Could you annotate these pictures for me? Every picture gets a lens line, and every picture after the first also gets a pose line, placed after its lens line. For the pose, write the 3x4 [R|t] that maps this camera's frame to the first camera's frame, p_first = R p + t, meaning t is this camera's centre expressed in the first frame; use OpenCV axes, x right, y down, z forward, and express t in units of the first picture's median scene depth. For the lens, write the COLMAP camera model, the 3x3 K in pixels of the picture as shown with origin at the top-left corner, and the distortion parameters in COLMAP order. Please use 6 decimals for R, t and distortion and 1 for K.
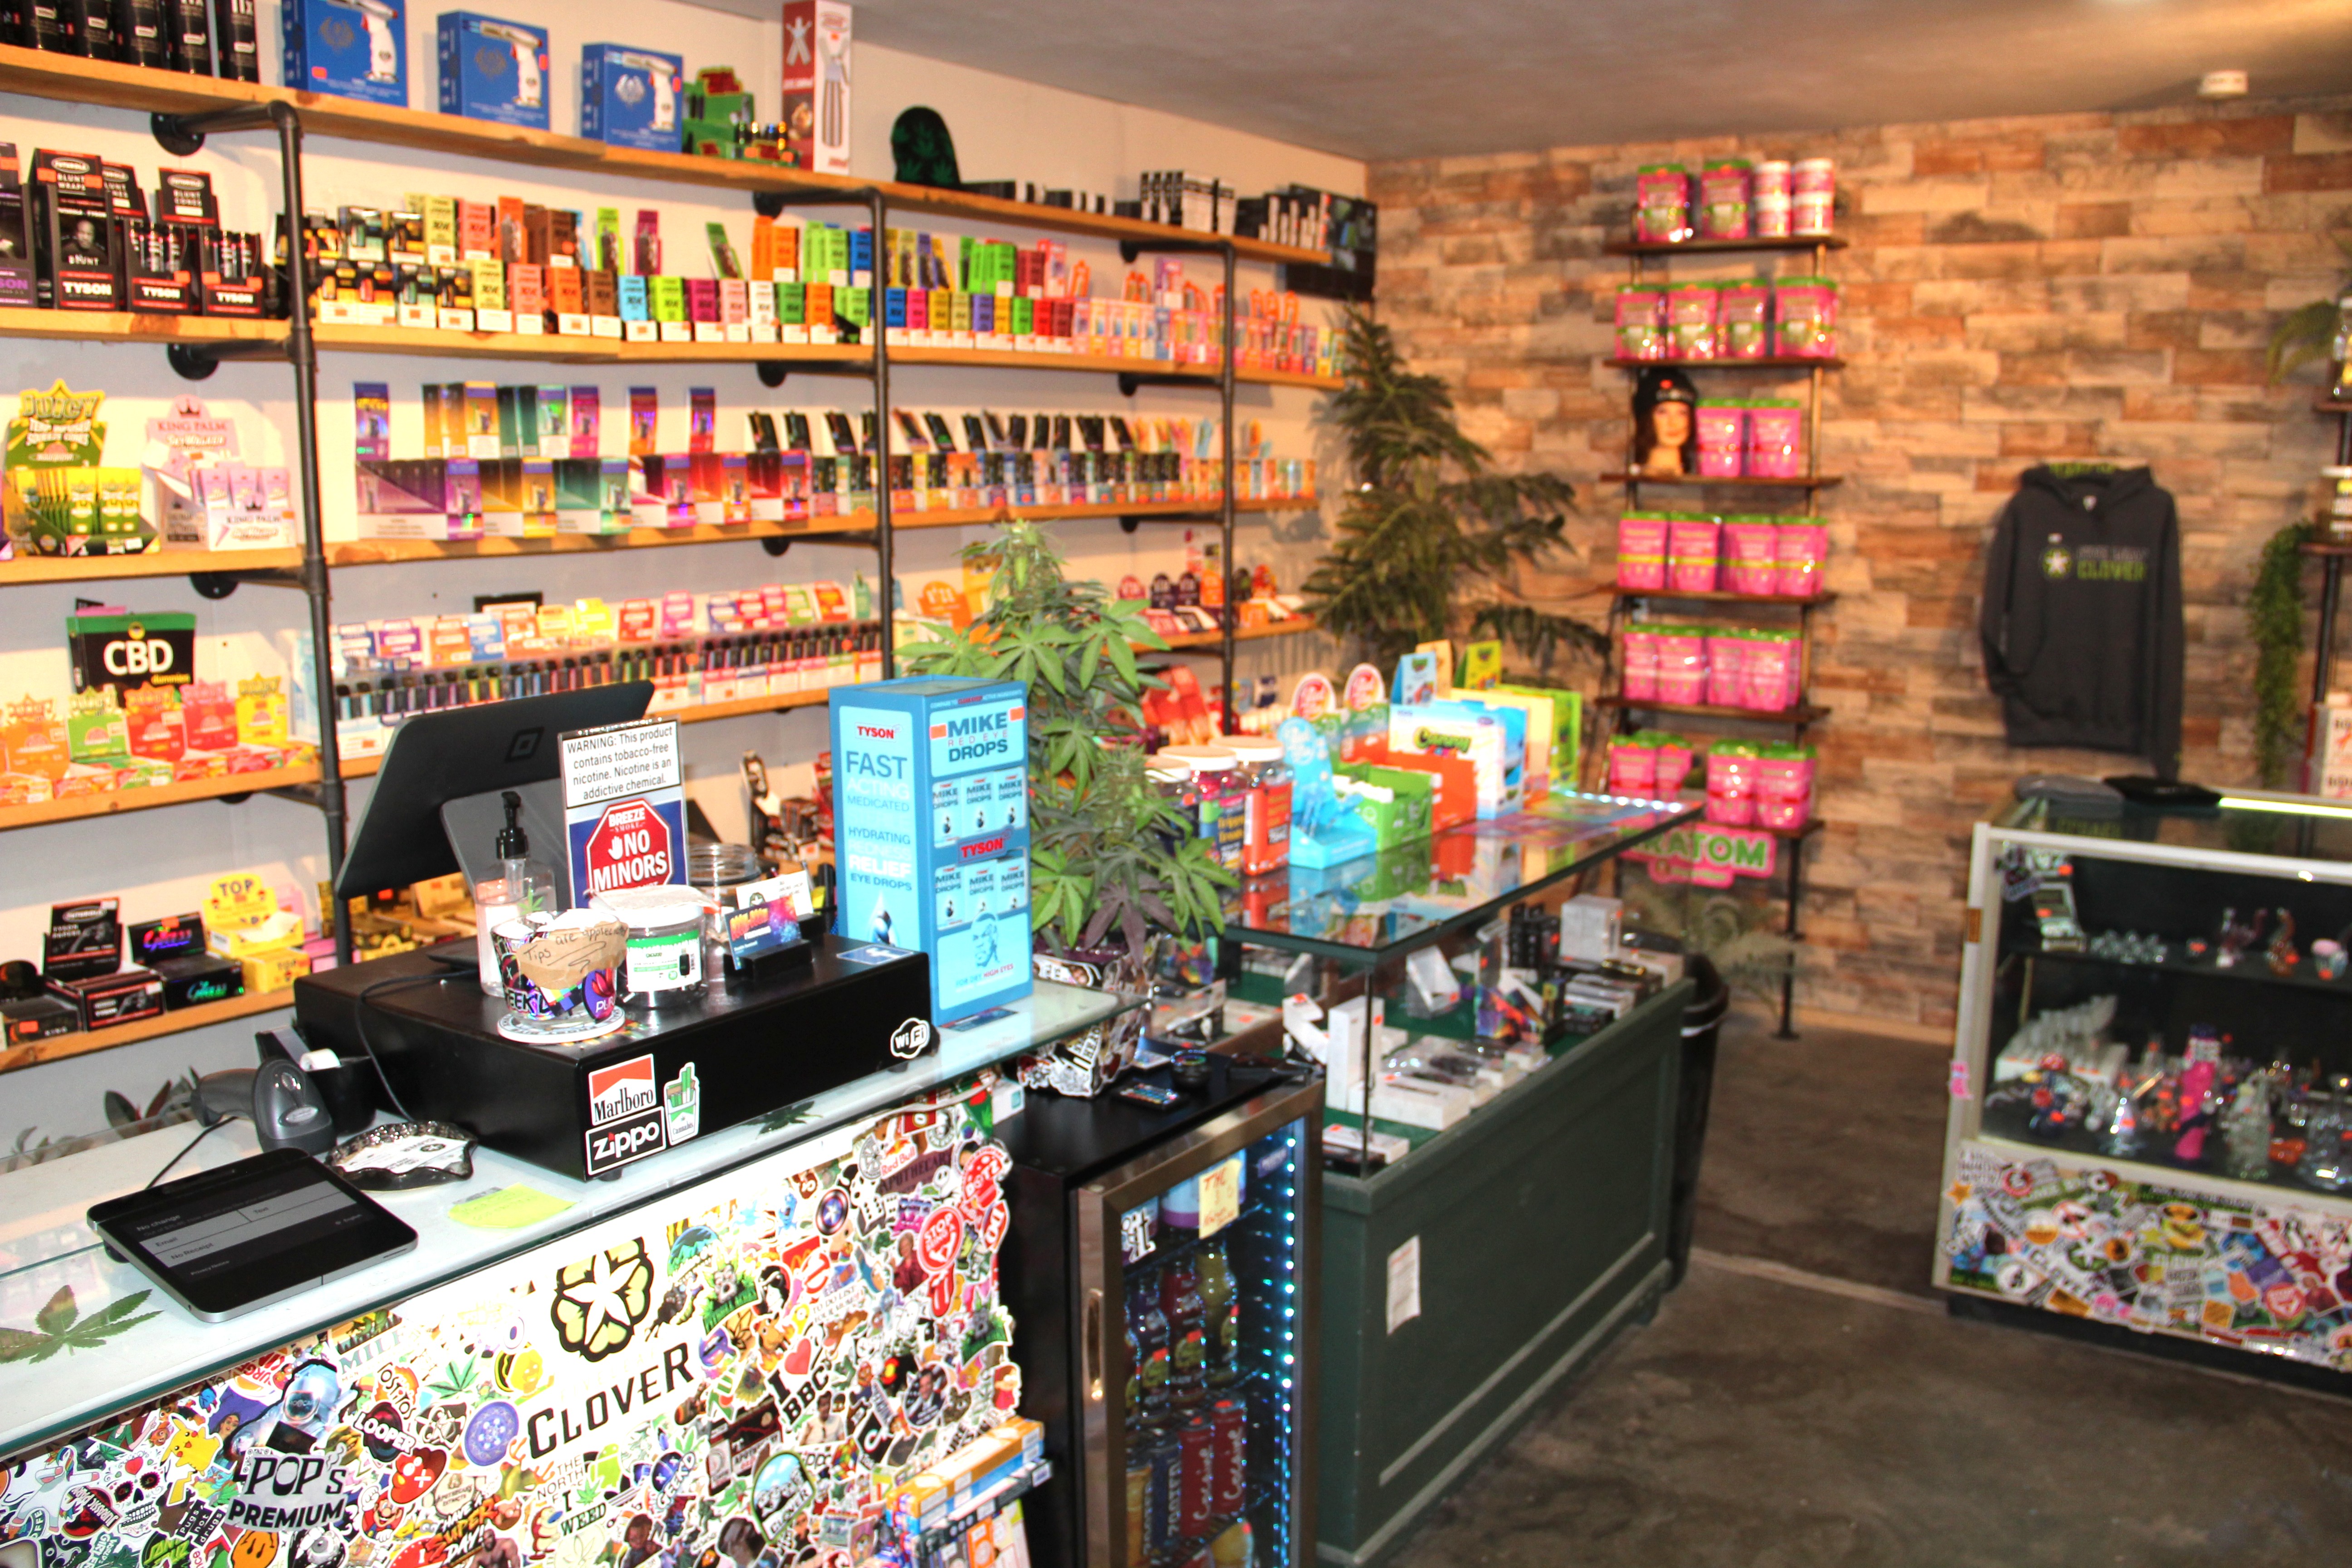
lens RADIAL K [[1967.9, 0, 1169.1], [0, 1967.9, 795.5], [0, 0, 1]] dist [-0.138858, 0.098170]
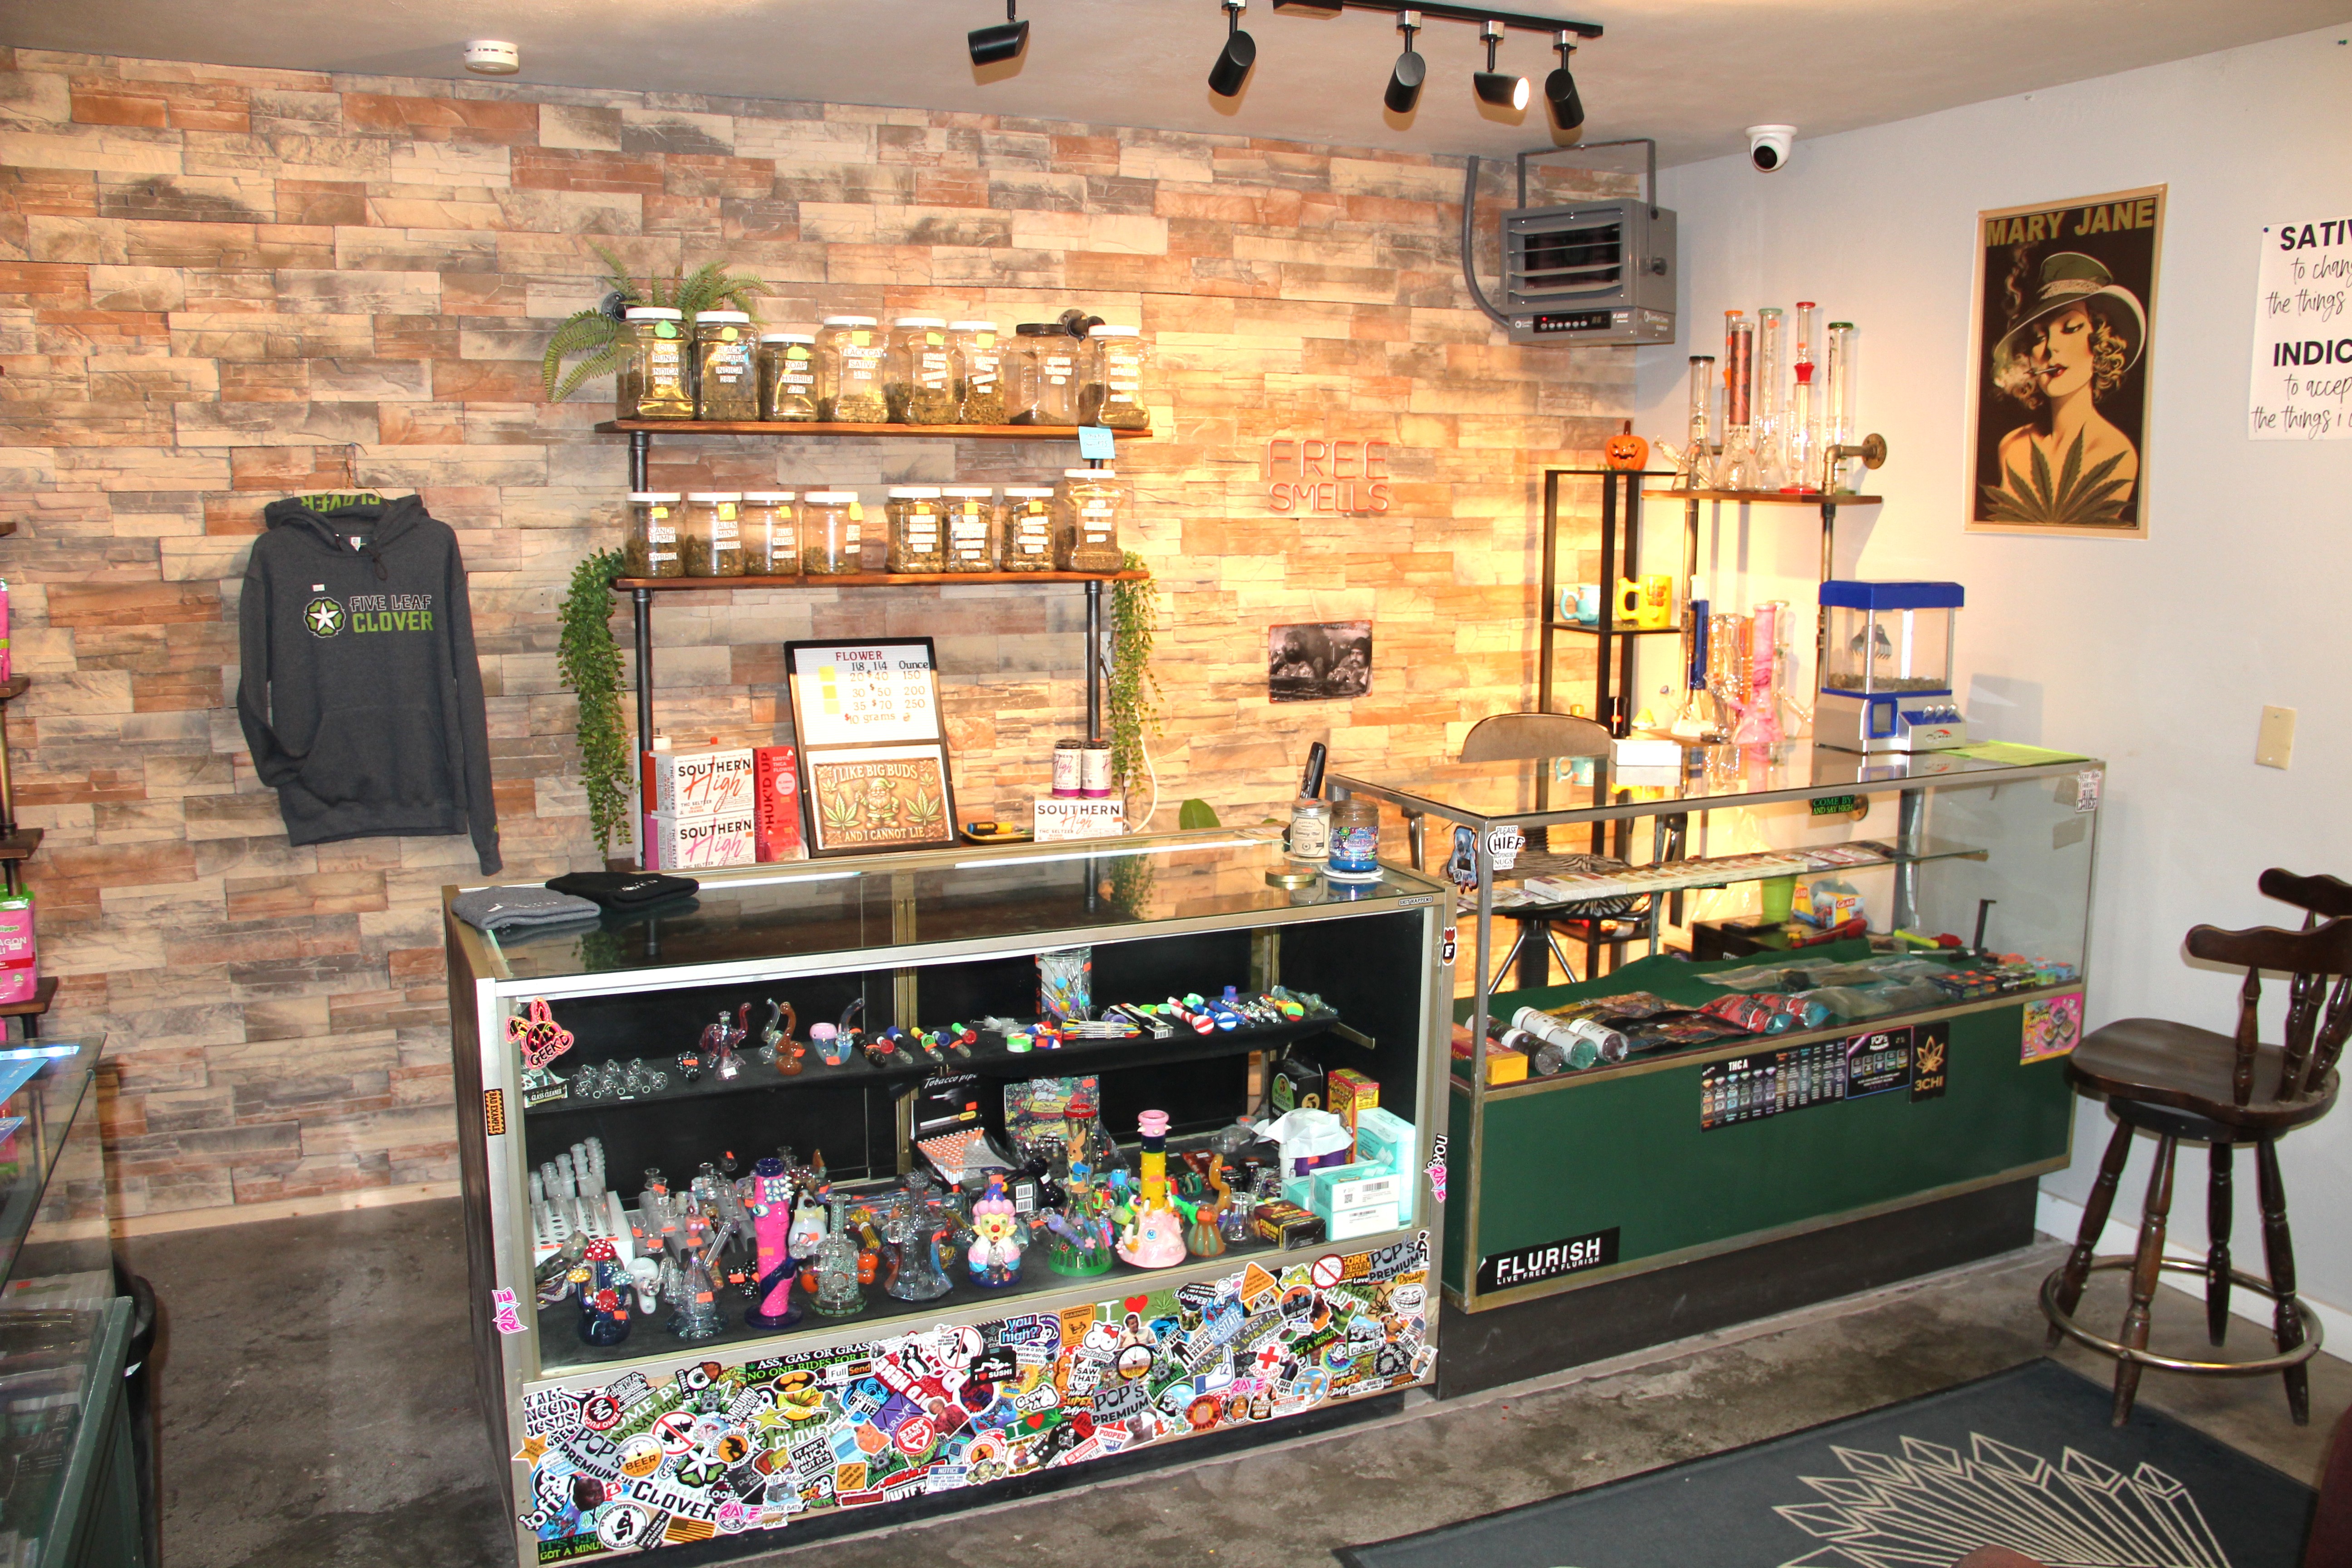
lens RADIAL K [[1967.9, 0, 1189.2], [0, 1967.9, 791.4], [0, 0, 1]] dist [-0.138858, 0.098170]
pose [[0.518795, -0.136276, 0.843967, -0.052050], [0.141906, 0.987245, 0.072180, -0.057676], [-0.843039, 0.082318, 0.531516, 0.270956]]
